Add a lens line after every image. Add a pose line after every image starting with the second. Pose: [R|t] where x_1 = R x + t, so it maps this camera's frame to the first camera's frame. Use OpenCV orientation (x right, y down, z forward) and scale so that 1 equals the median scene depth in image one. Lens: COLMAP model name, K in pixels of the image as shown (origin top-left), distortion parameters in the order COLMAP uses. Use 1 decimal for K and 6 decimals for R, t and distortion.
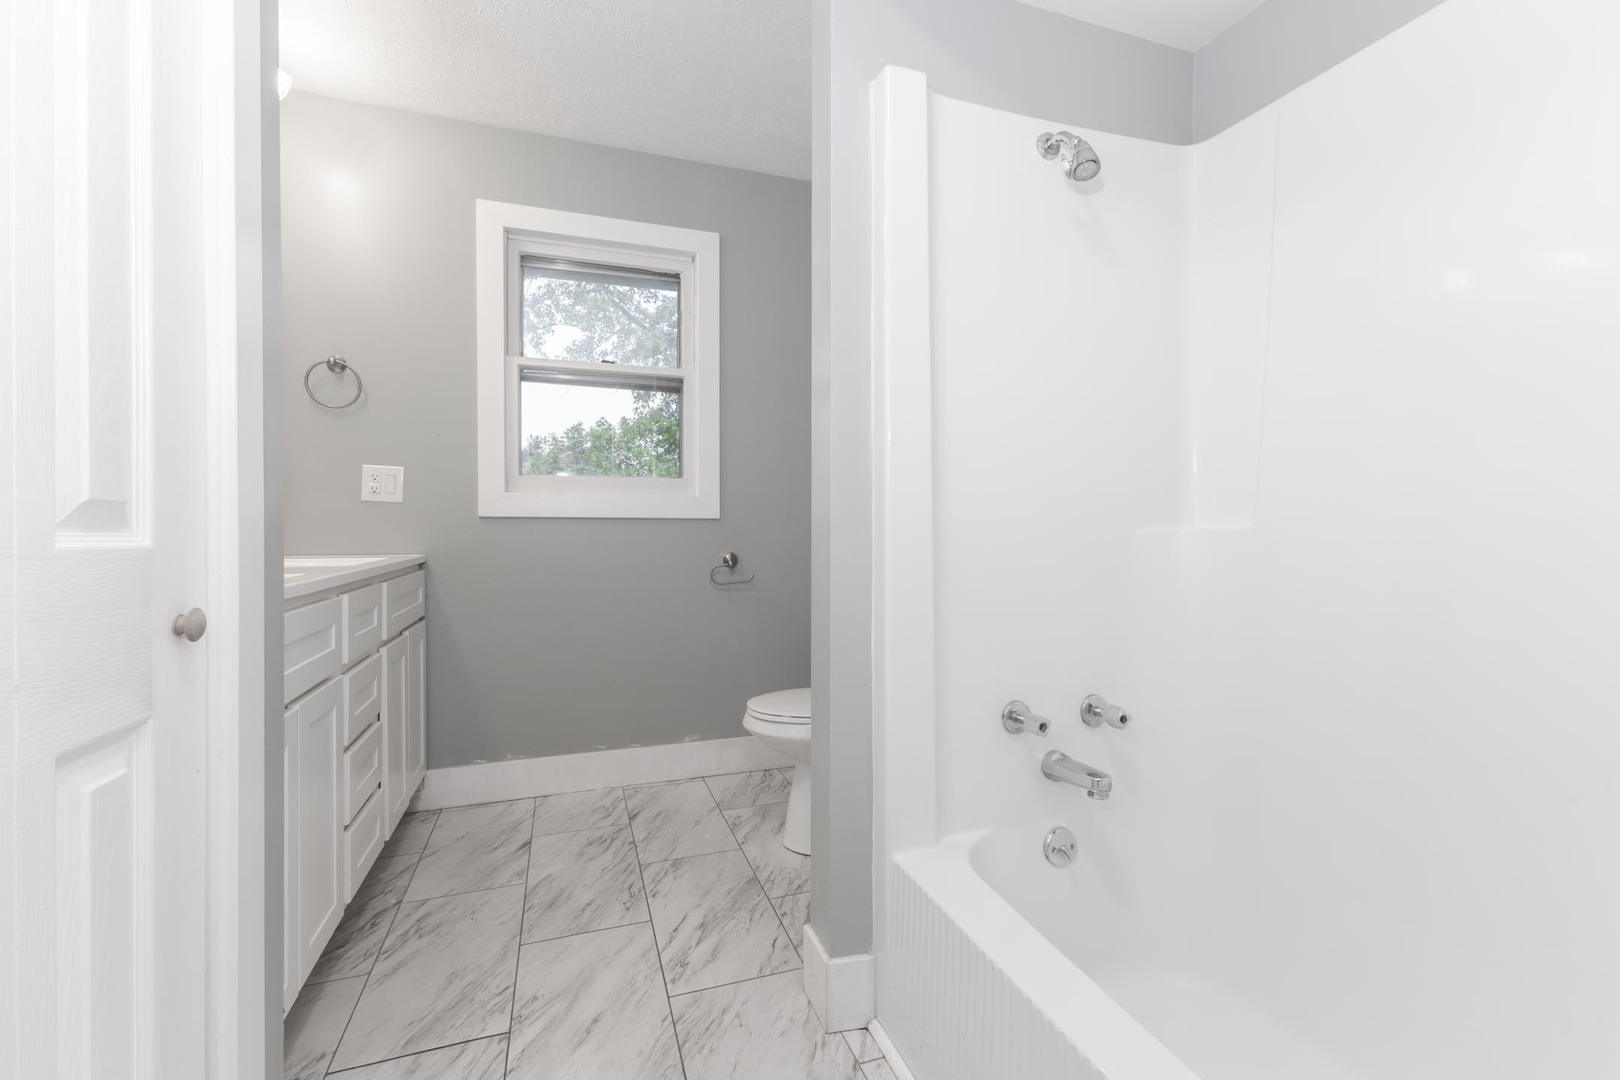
lens RADIAL K [[704.6, 0, 810.0], [0, 704.6, 540.0], [0, 0, 1]] dist [0.010917, -0.000089]
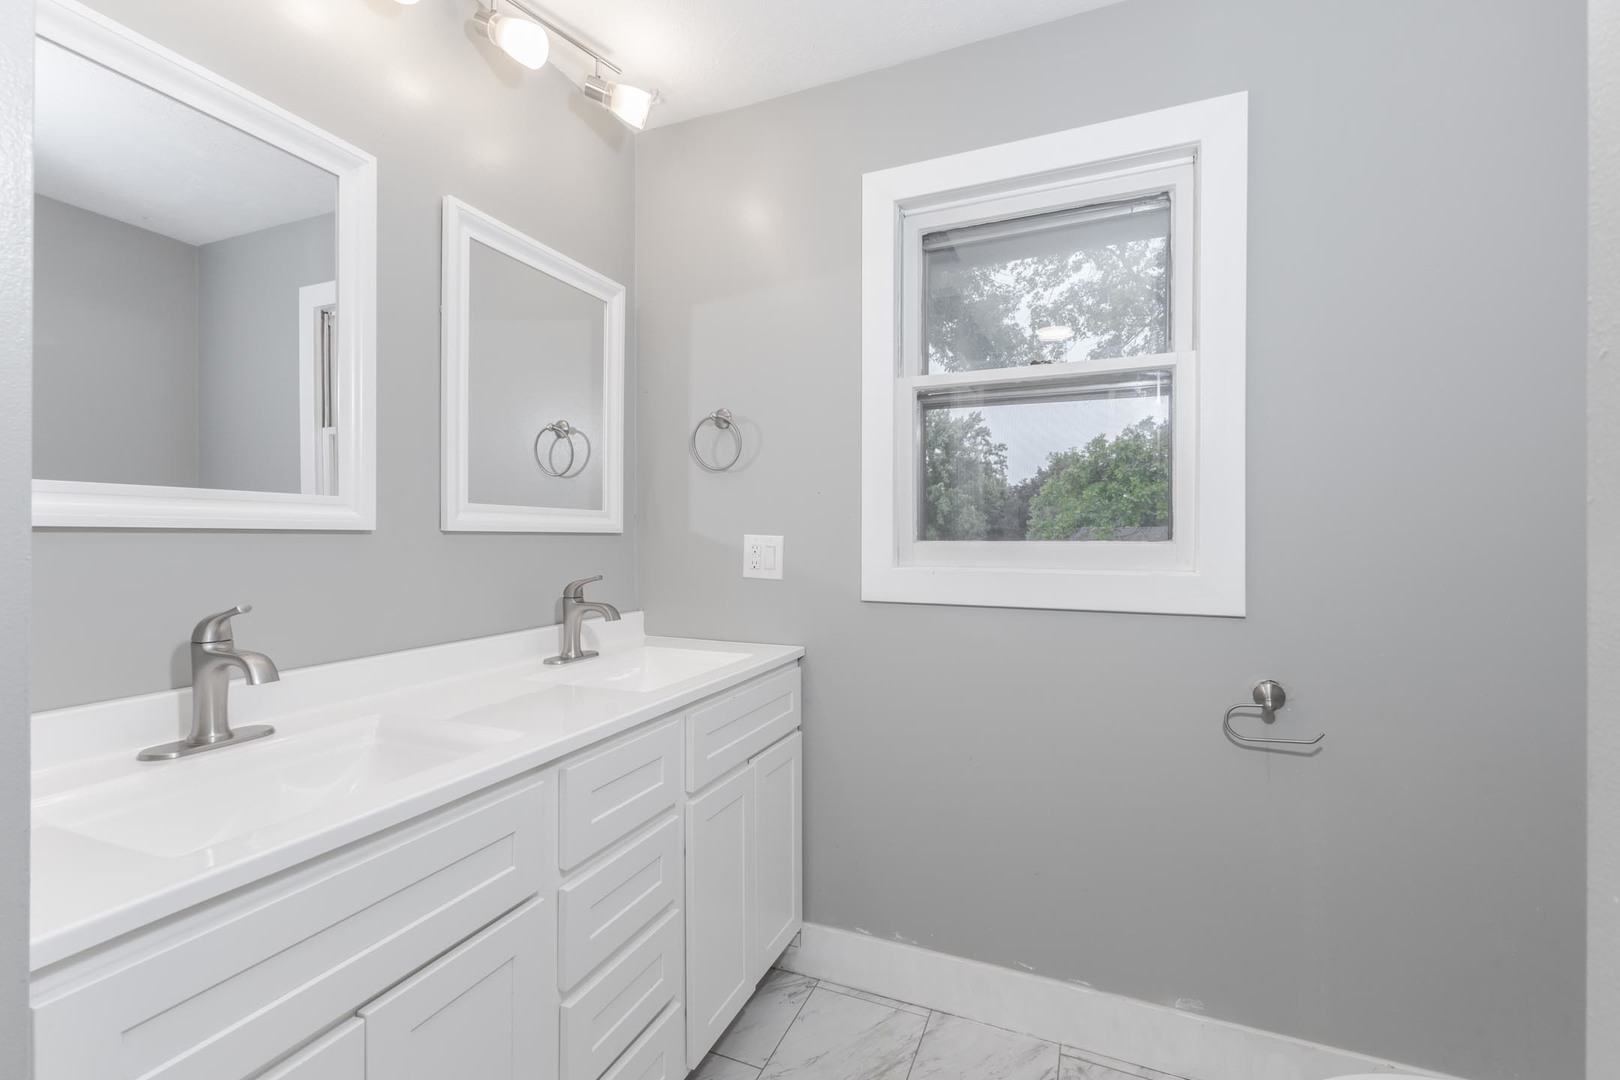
lens RADIAL K [[704.6, 0, 810.0], [0, 704.6, 540.0], [0, 0, 1]] dist [0.010917, -0.000089]
pose [[0.741724, 0.001117, -0.670704, -0.013134], [-0.009861, 0.999909, -0.009241, -0.087331], [0.670632, 0.013468, 0.741668, 0.405785]]
